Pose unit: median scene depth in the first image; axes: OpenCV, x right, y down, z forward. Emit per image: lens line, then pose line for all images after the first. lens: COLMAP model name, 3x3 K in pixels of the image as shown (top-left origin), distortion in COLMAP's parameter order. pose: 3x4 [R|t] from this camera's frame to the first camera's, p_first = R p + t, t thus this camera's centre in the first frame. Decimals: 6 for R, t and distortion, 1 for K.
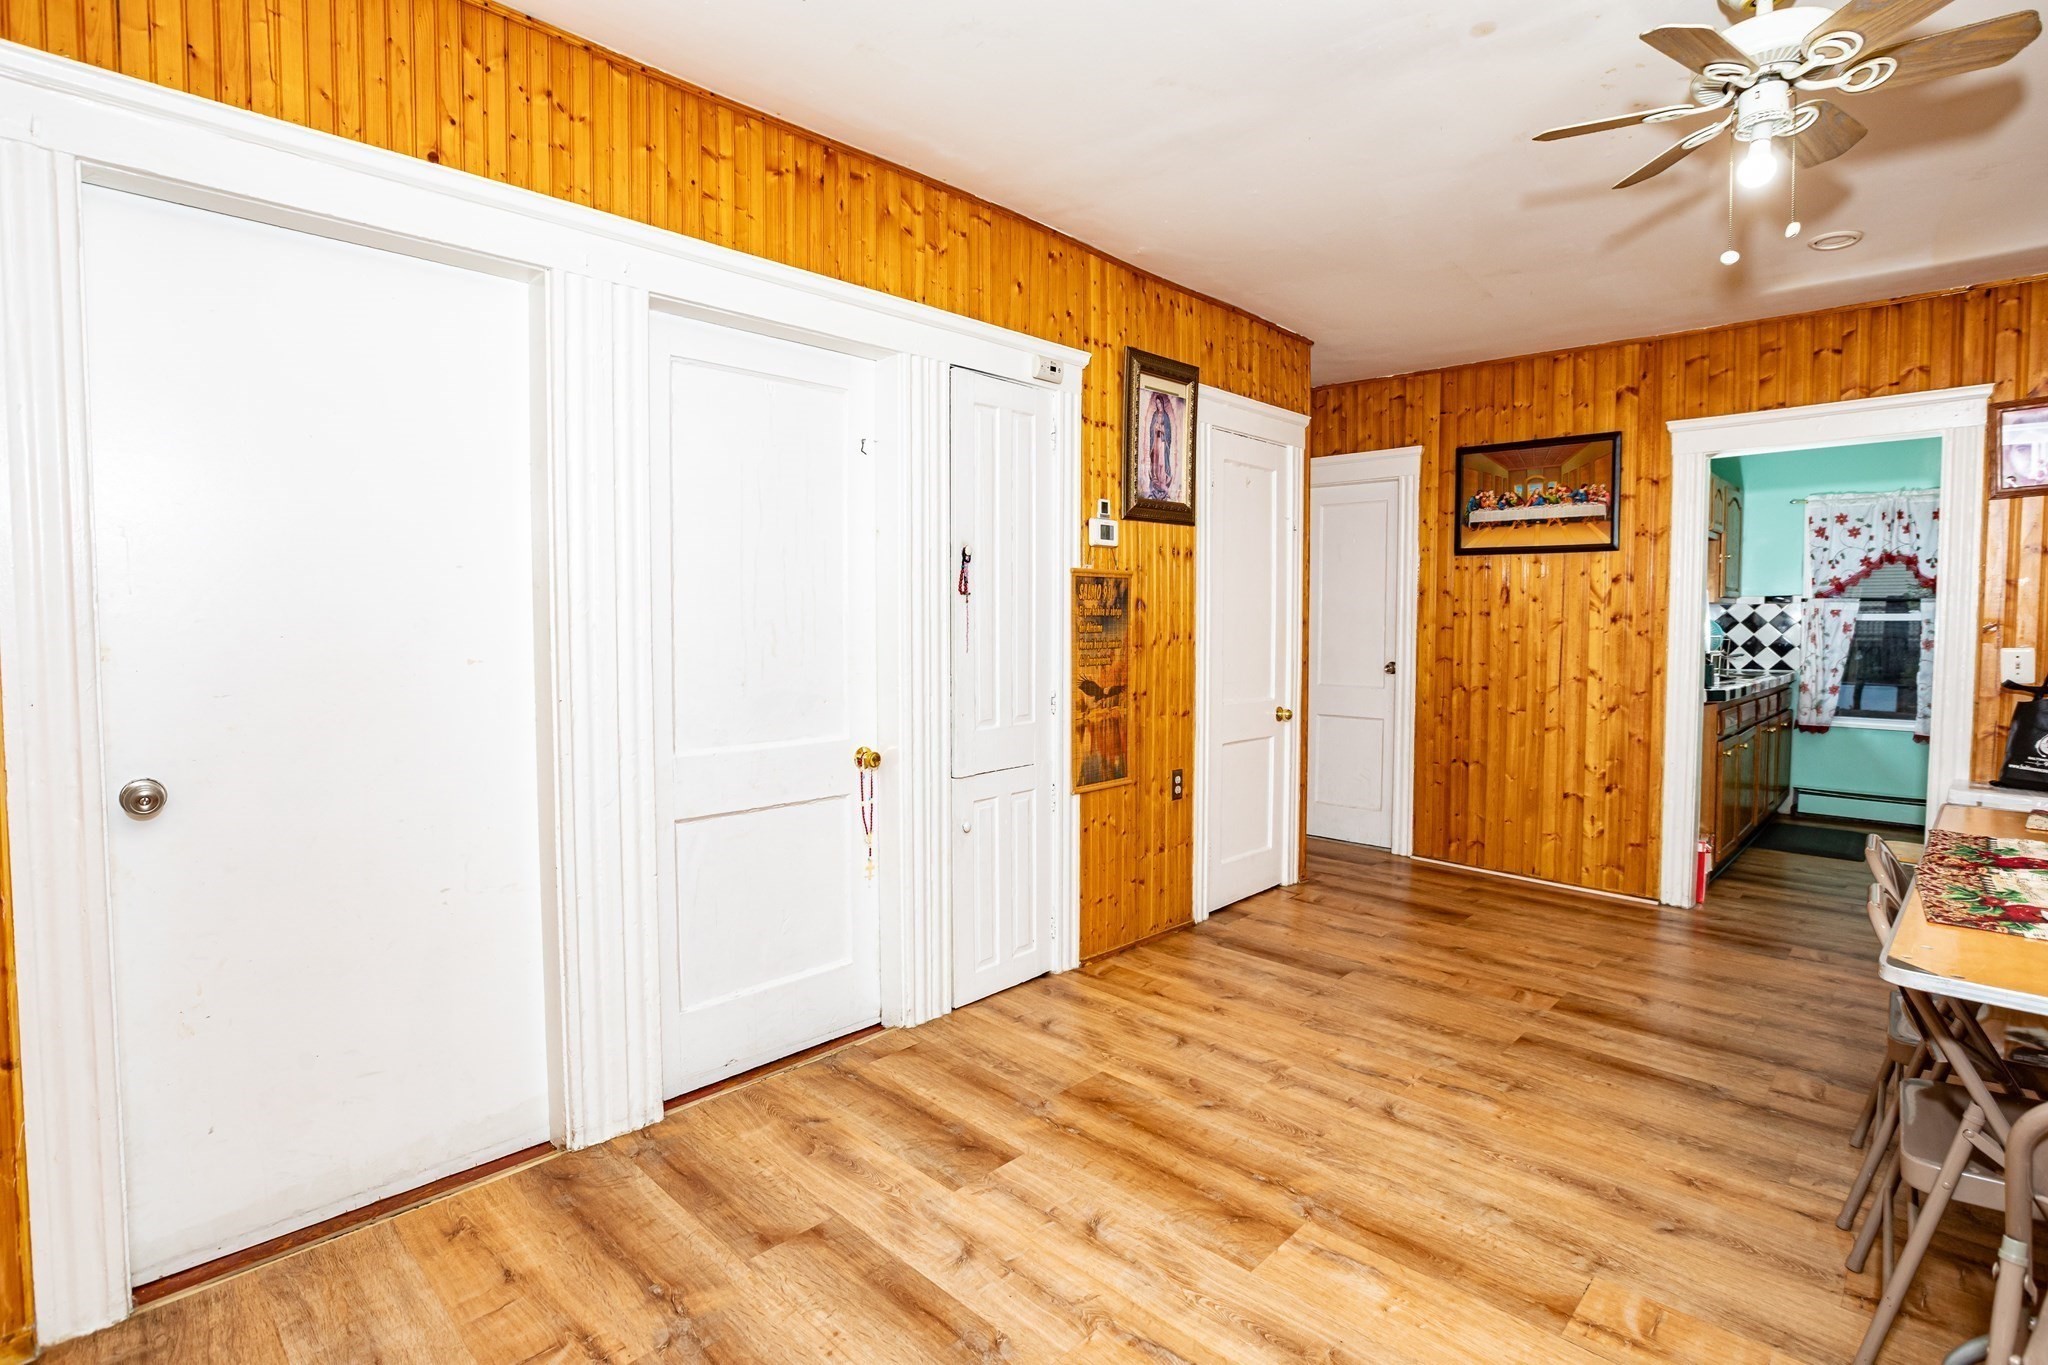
lens RADIAL K [[987.3, 0, 1020.6], [0, 987.3, 667.2], [0, 0, 1]] dist [-0.029513, -0.000733]
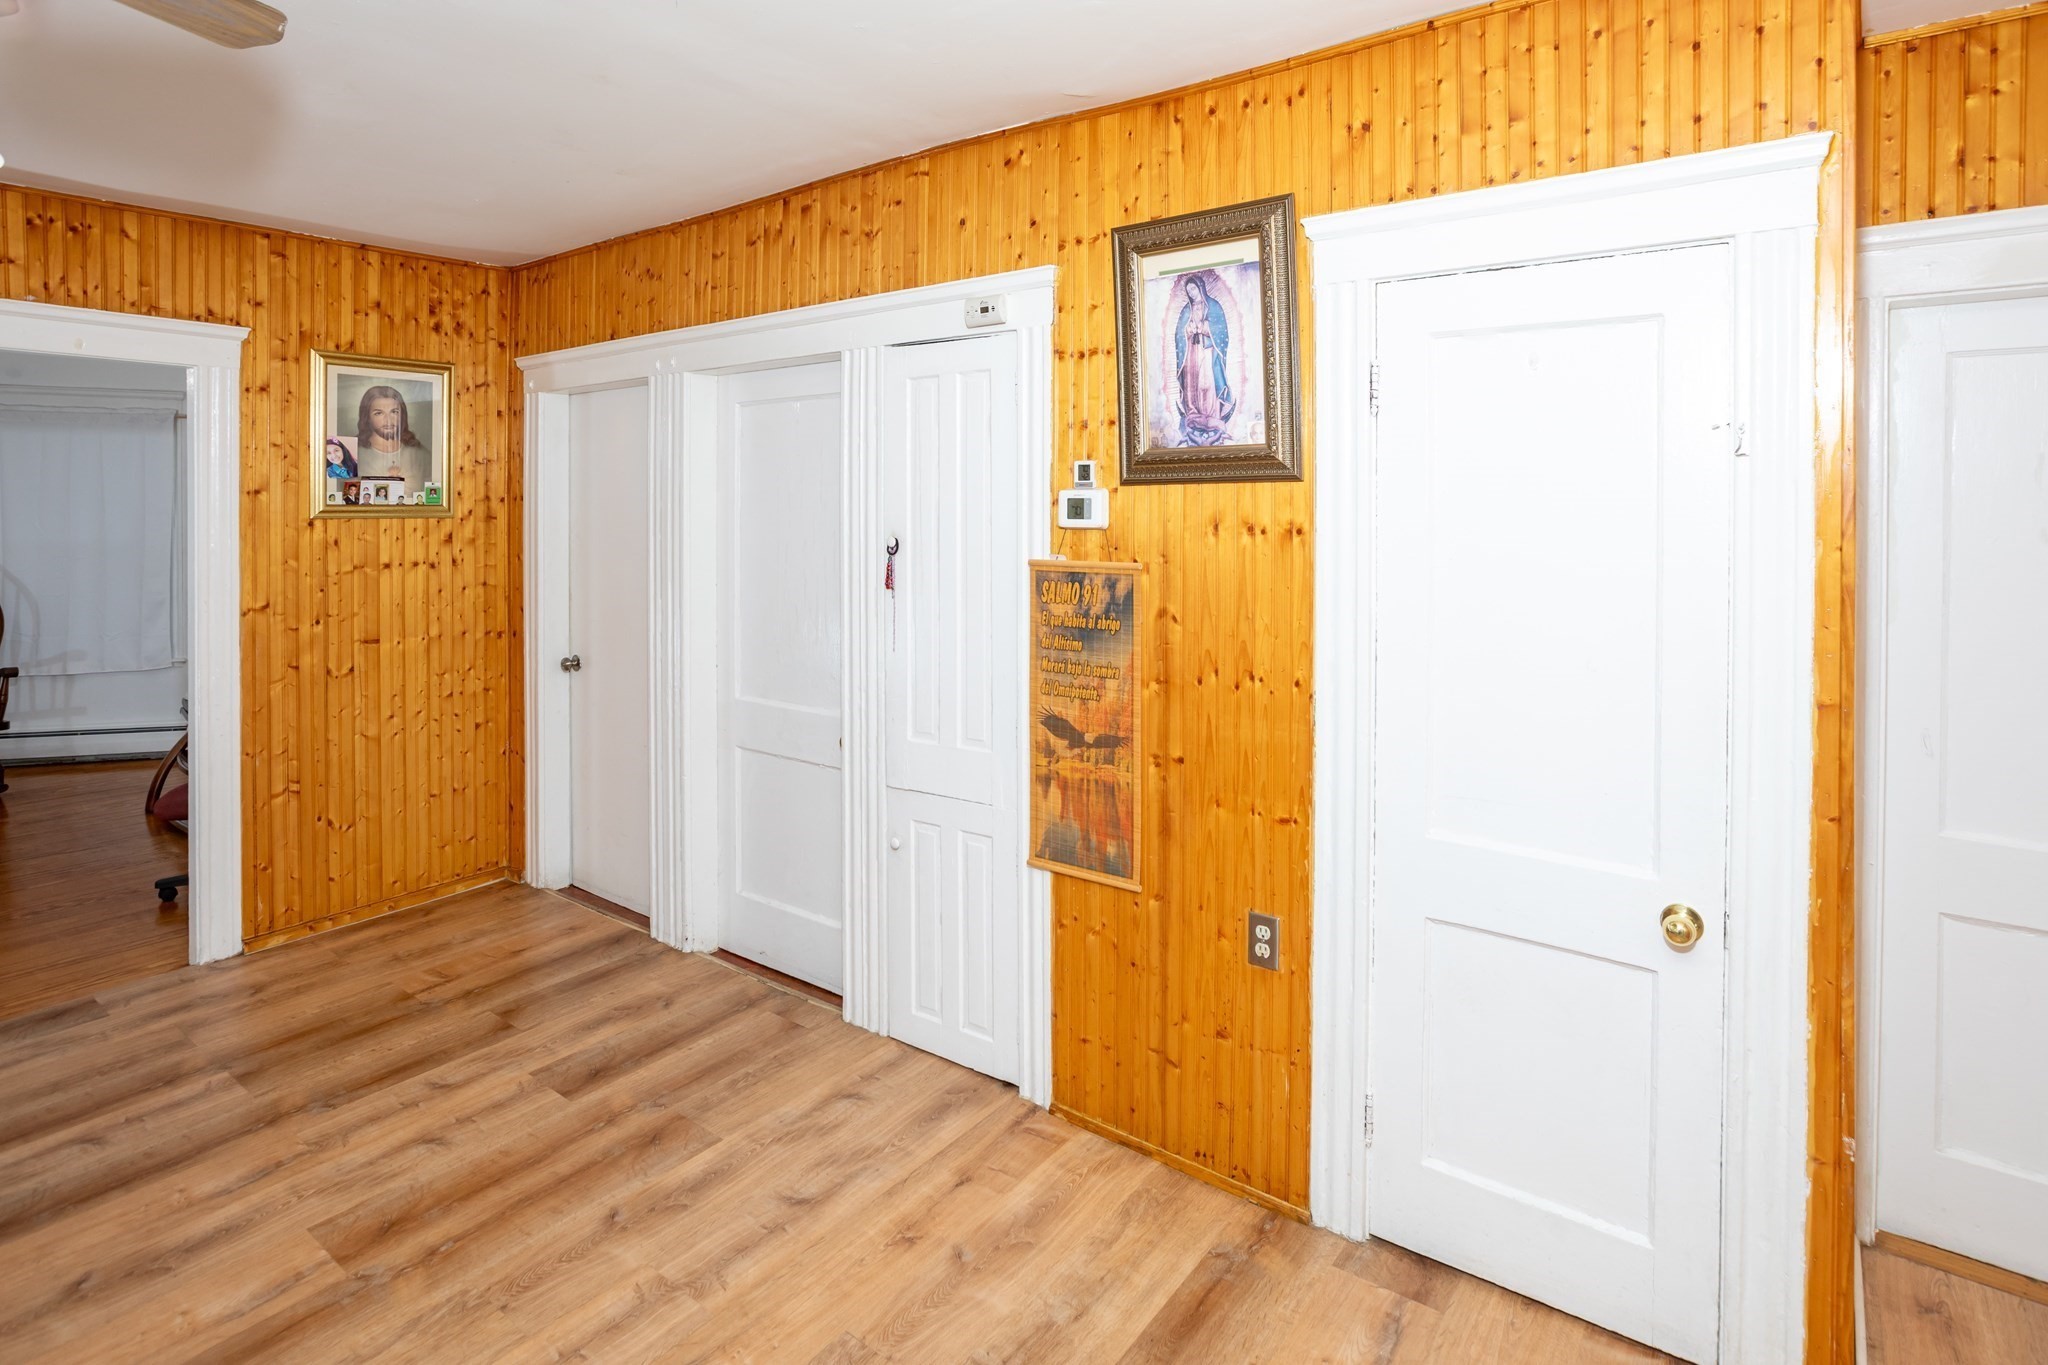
lens RADIAL K [[1032.4, 0, 1066.2], [0, 1032.4, 538.2], [0, 0, 1]] dist [-0.023438, 0.001115]
pose [[0.152380, 0.016575, -0.988183, 0.811517], [-0.060676, 0.998130, 0.007385, -0.121986], [0.986458, 0.058833, 0.153101, 0.890606]]
